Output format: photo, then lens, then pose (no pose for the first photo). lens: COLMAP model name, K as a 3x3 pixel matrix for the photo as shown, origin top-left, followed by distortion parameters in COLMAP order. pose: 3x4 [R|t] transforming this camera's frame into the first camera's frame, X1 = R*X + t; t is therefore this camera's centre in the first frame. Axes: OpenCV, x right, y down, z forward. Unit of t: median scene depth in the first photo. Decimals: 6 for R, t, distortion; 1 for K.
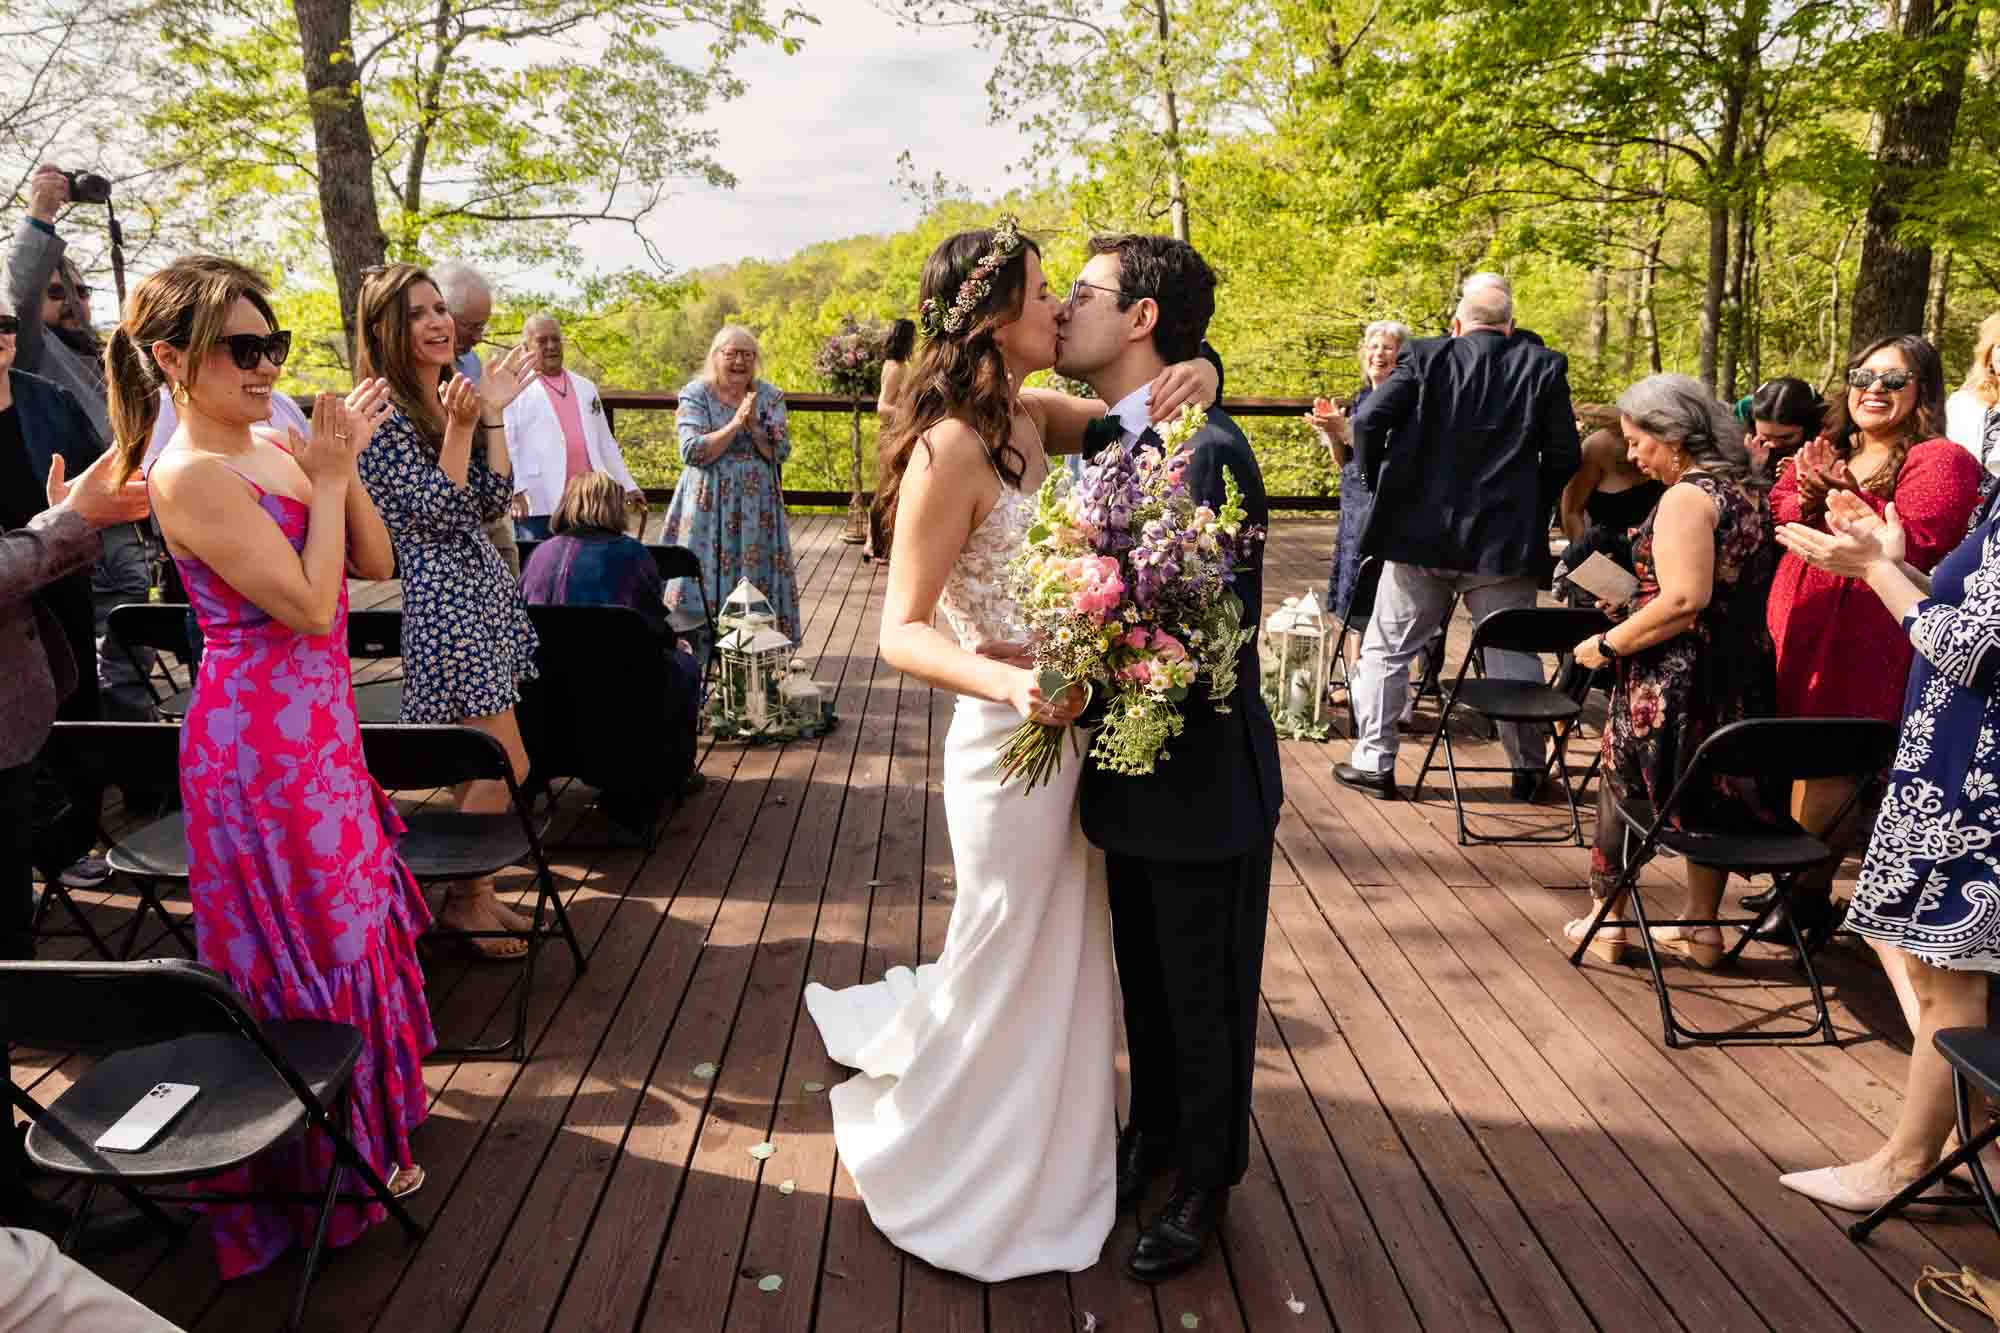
lens RADIAL K [[1356.6, 0, 1000.0], [0, 1356.6, 666.5], [0, 0, 1]] dist [0.002407, 0.002632]
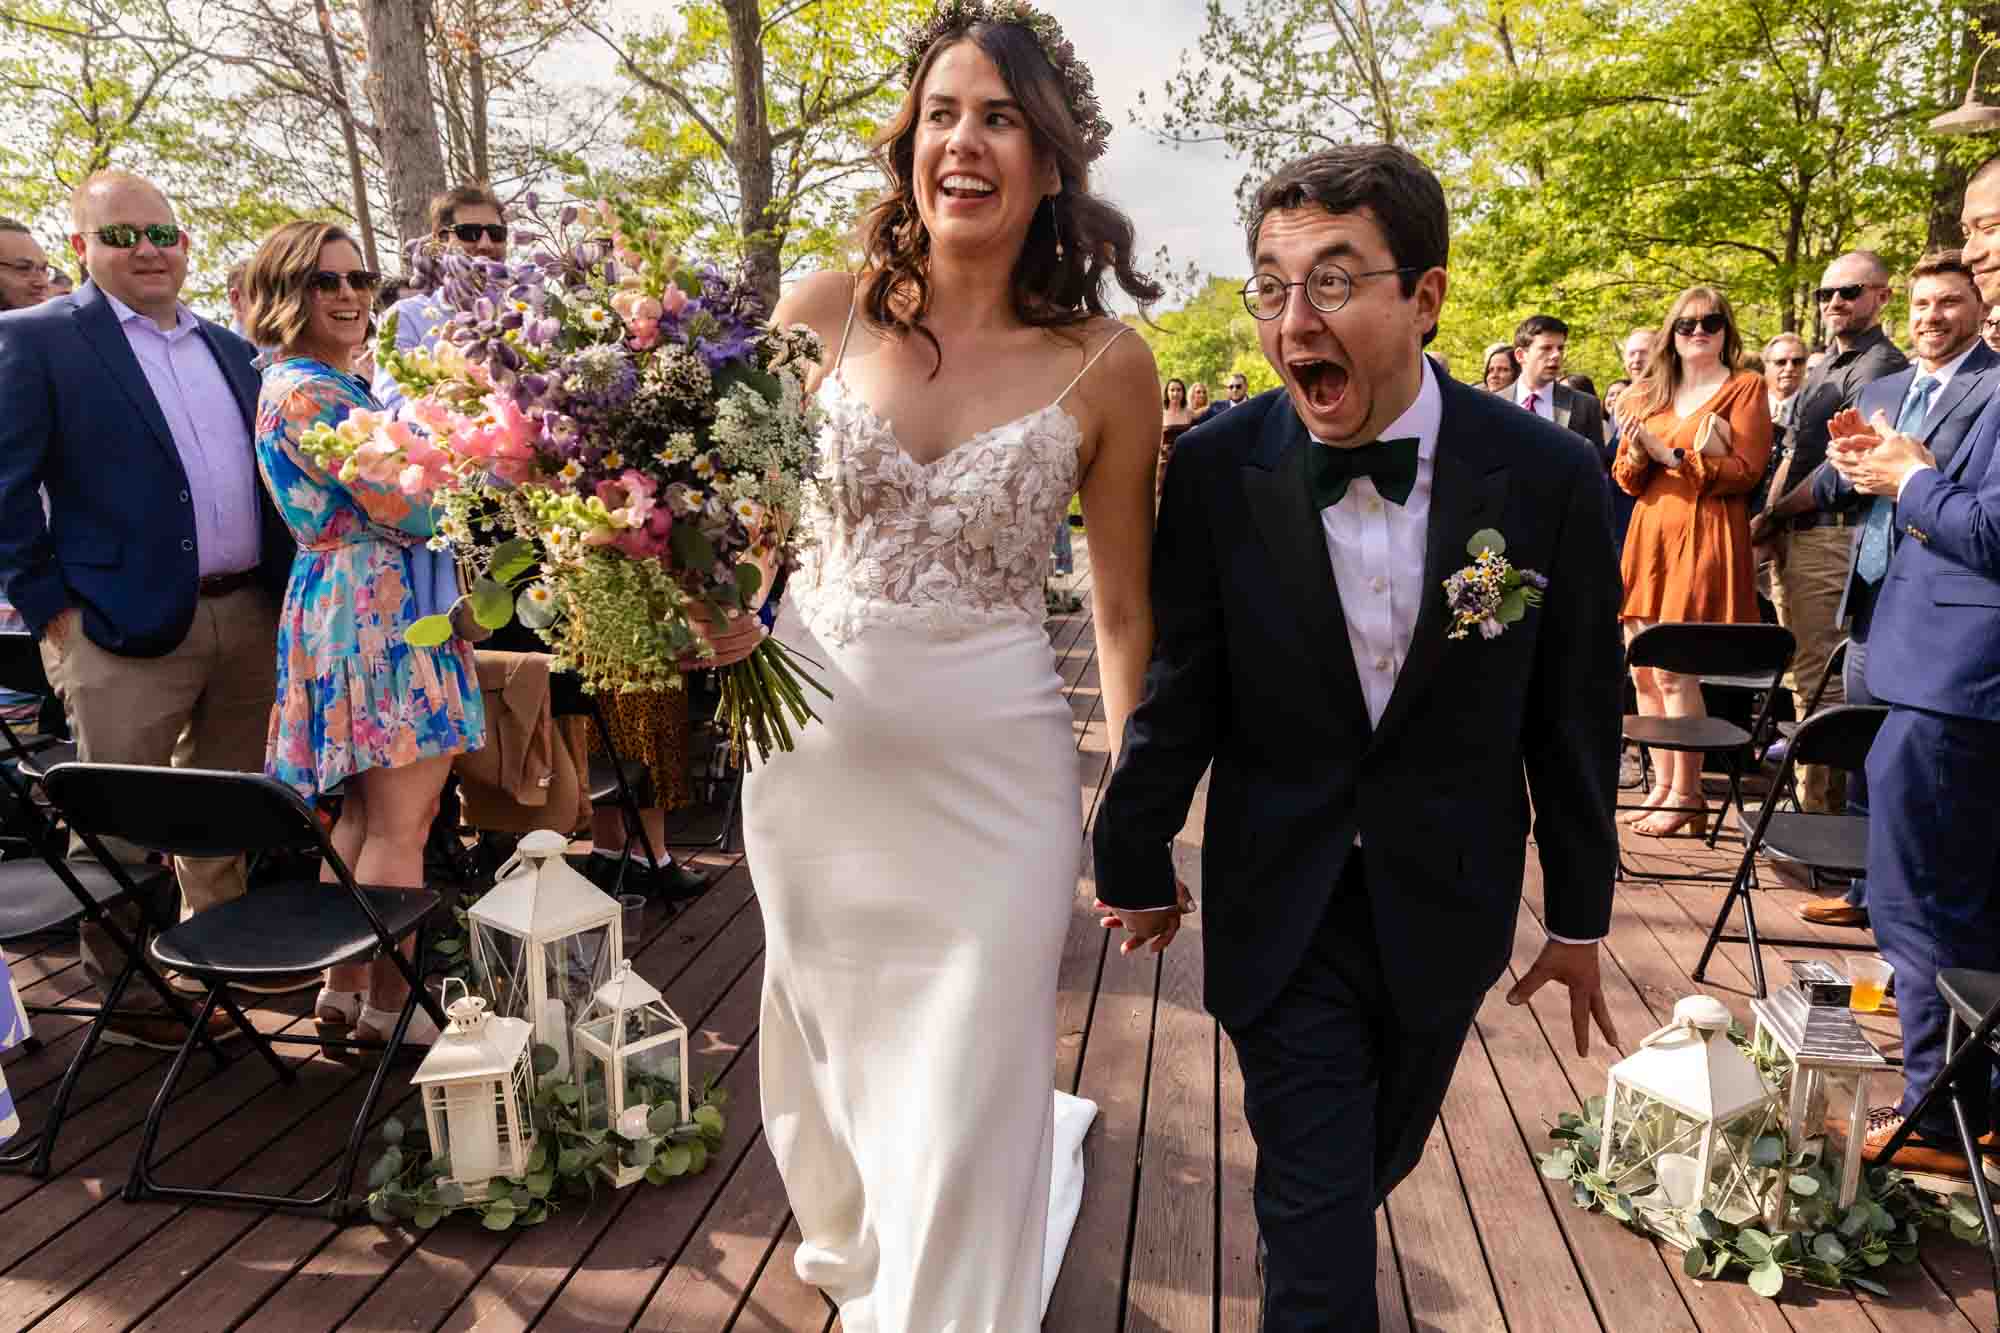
lens RADIAL K [[1356.6, 0, 1000.0], [0, 1356.6, 666.5], [0, 0, 1]] dist [0.002407, 0.002632]
pose [[0.979602, 0.041389, -0.196639, 0.075444], [-0.049774, 0.998041, -0.037893, 0.093435], [0.194686, 0.046908, 0.979743, -0.376679]]
